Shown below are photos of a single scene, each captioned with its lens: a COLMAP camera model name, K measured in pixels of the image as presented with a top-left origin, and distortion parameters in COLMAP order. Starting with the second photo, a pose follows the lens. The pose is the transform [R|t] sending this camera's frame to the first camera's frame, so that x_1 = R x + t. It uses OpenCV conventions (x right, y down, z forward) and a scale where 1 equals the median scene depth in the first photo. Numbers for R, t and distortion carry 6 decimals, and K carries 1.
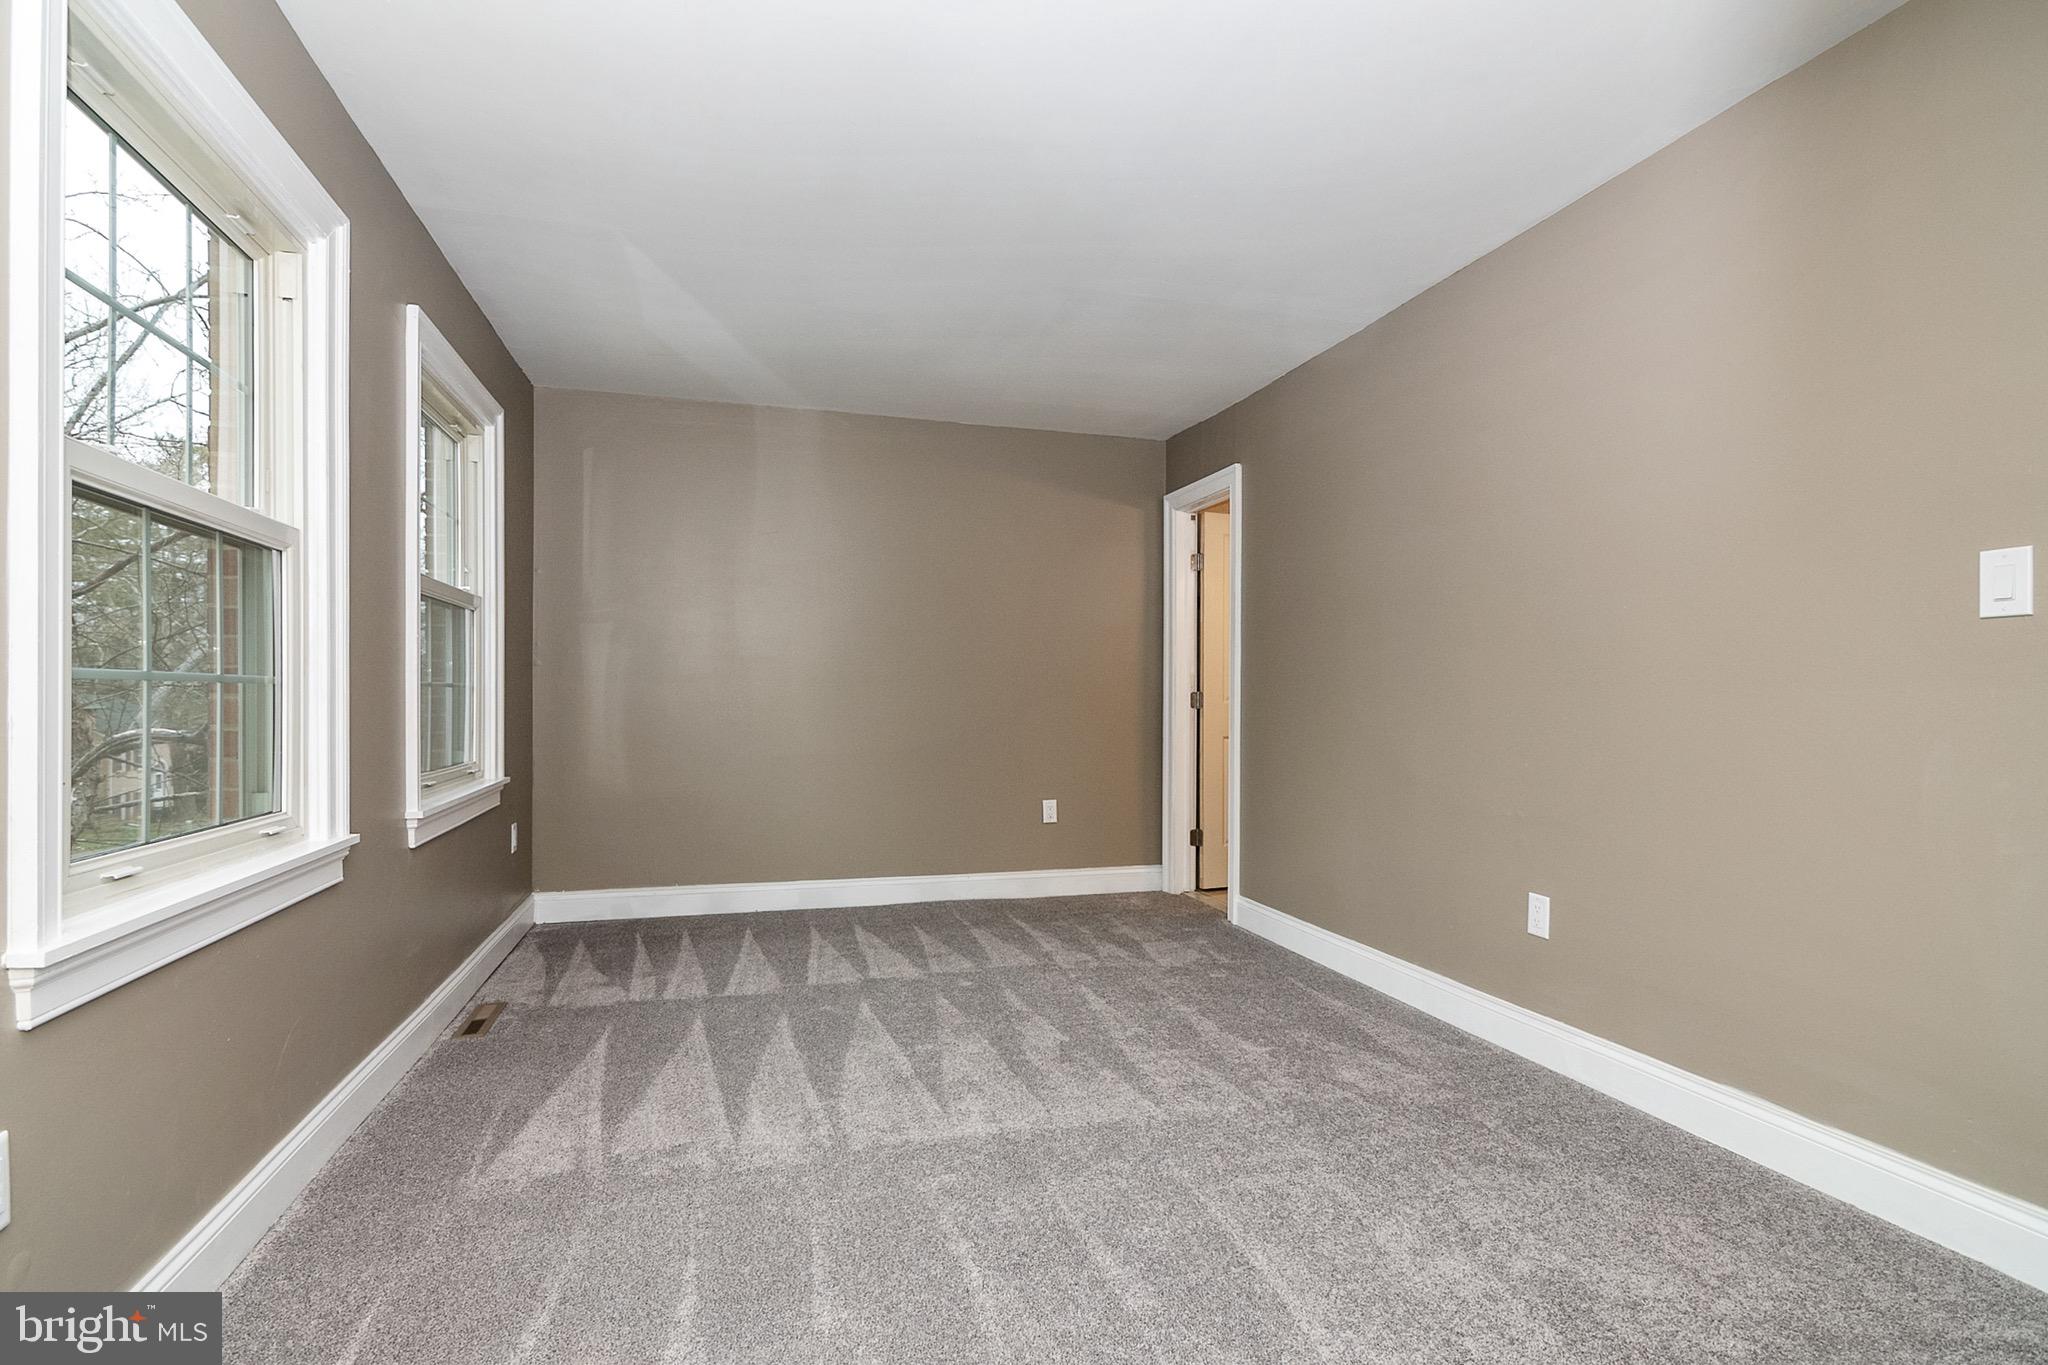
lens RADIAL K [[986.0, 0, 1021.5], [0, 986.0, 709.9], [0, 0, 1]] dist [0.016390, -0.000459]
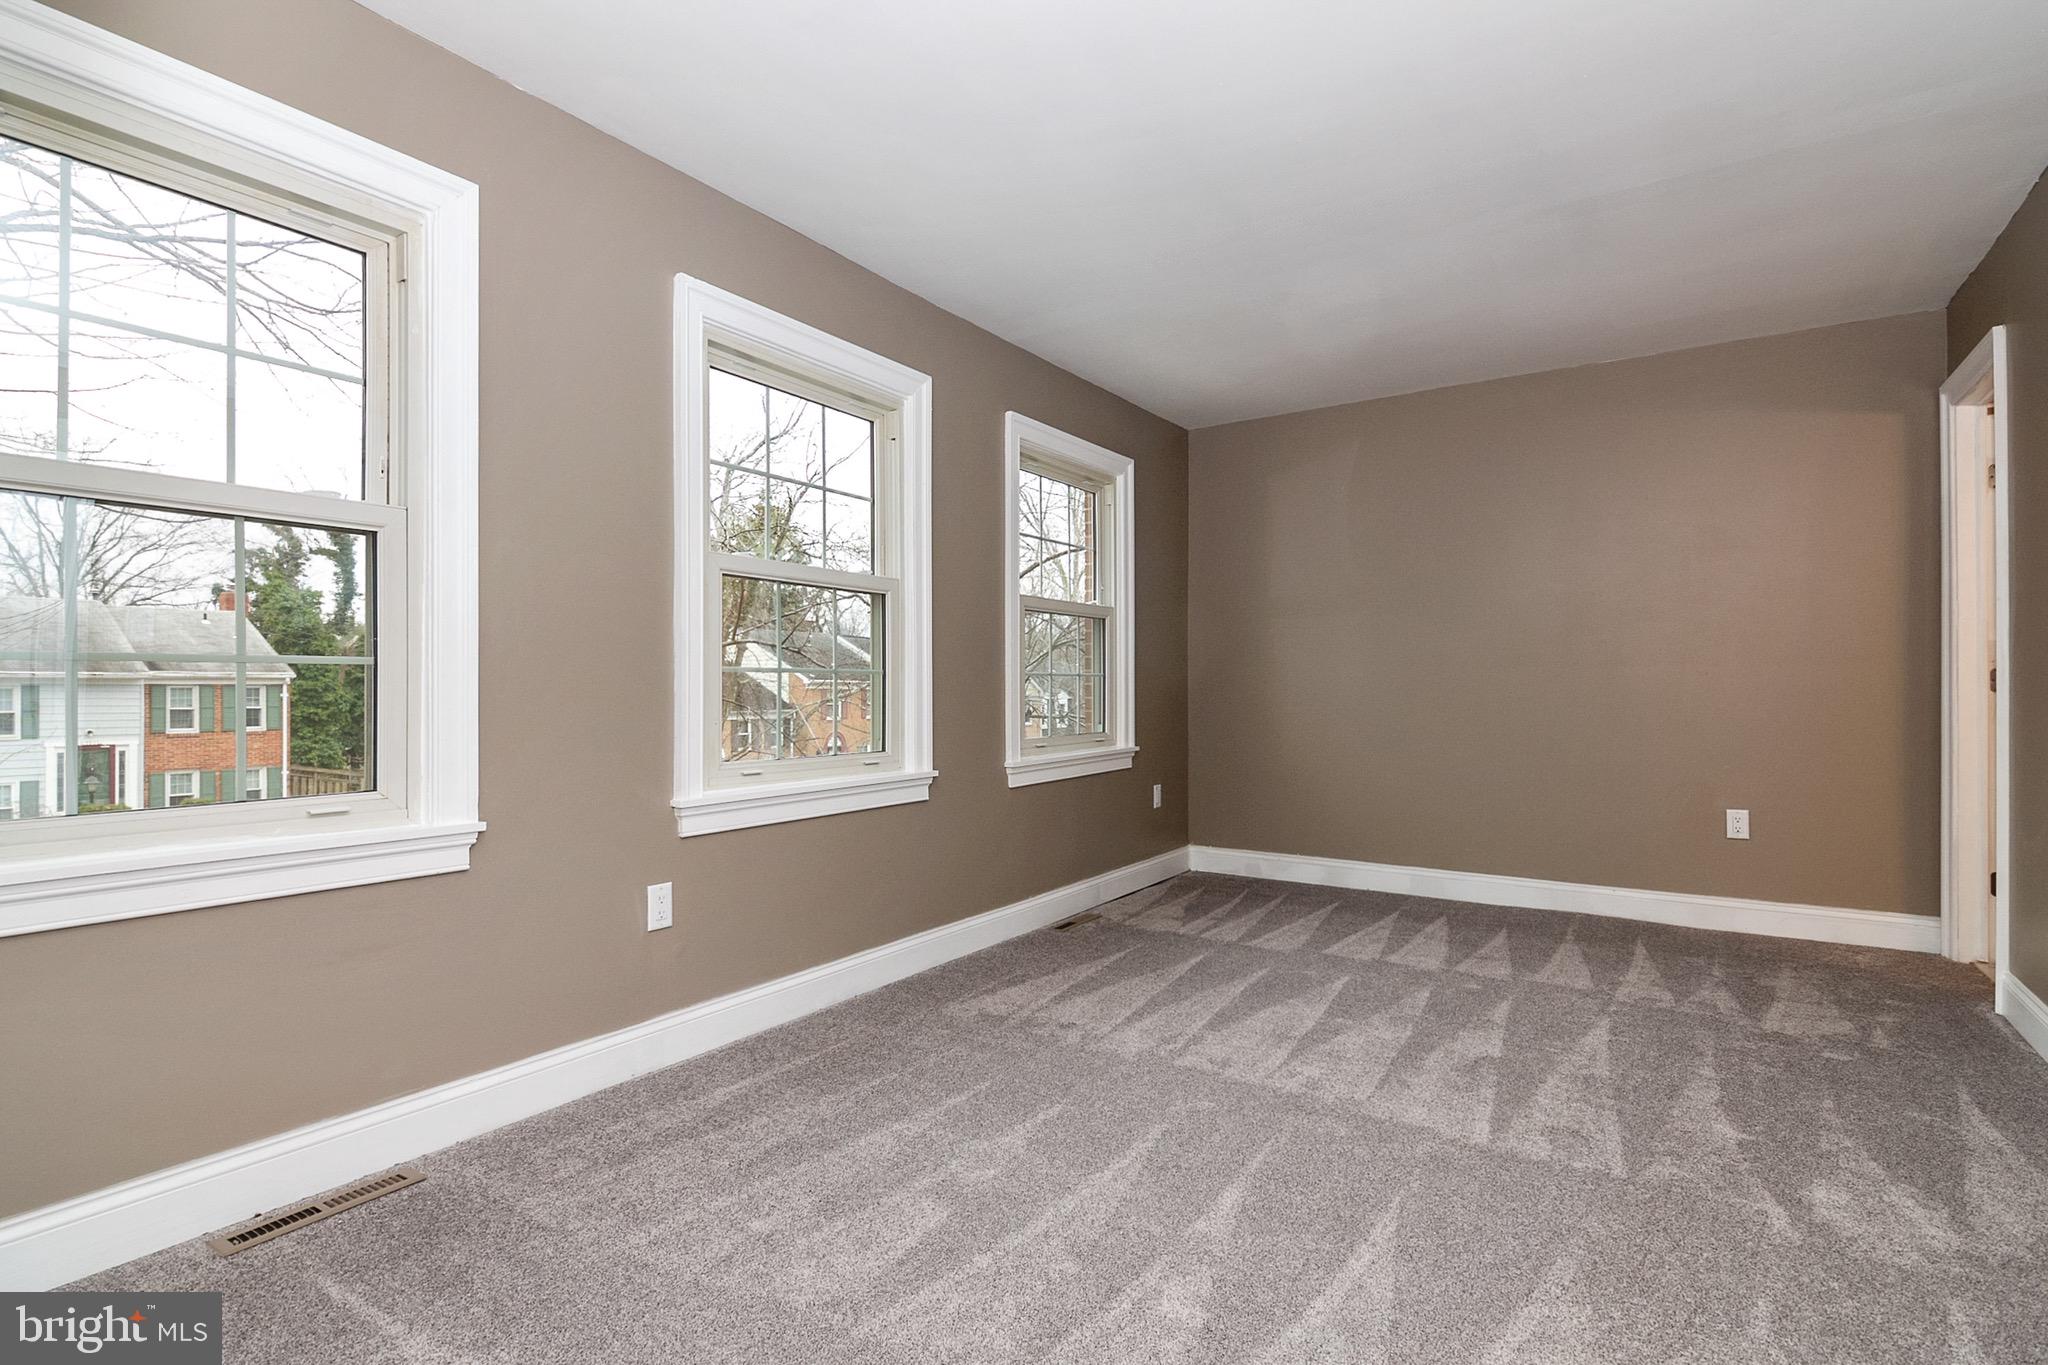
lens RADIAL K [[990.9, 0, 1016.5], [0, 990.9, 700.7], [0, 0, 1]] dist [0.015975, -0.011146]
pose [[0.636043, 0.002045, -0.771651, 0.411089], [-0.004119, 0.999991, -0.000746, 0.011166], [0.771643, 0.003653, 0.636046, 0.074306]]
